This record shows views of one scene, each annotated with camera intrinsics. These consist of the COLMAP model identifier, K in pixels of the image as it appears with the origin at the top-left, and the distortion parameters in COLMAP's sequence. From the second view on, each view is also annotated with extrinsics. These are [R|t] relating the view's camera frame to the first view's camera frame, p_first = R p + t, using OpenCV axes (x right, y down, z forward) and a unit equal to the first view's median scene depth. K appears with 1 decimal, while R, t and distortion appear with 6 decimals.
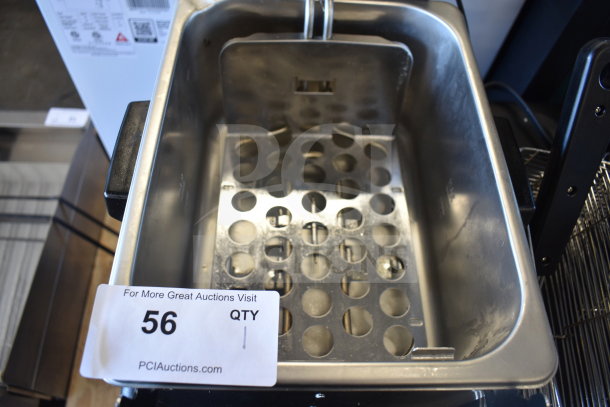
lens RADIAL K [[464.8, 0, 305.0], [0, 464.8, 203.5], [0, 0, 1]] dist [-0.098166, 0.006810]
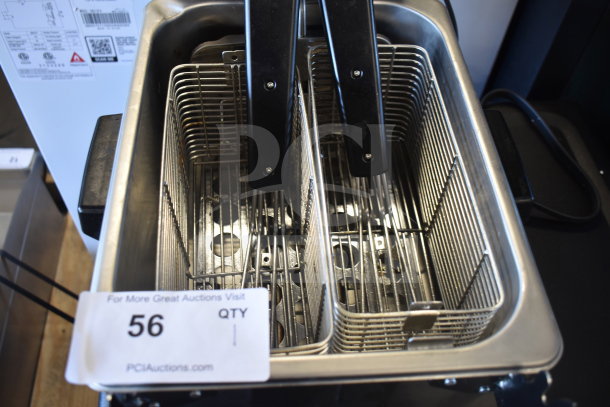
lens RADIAL K [[571.0, 0, 294.6], [0, 571.0, 203.9], [0, 0, 1]] dist [-0.062094, -0.018750]
pose [[0.998346, -0.057216, 0.005579, 0.003499], [0.057487, 0.993857, -0.094571, 0.099172], [-0.000134, 0.094735, 0.995503, -0.162975]]
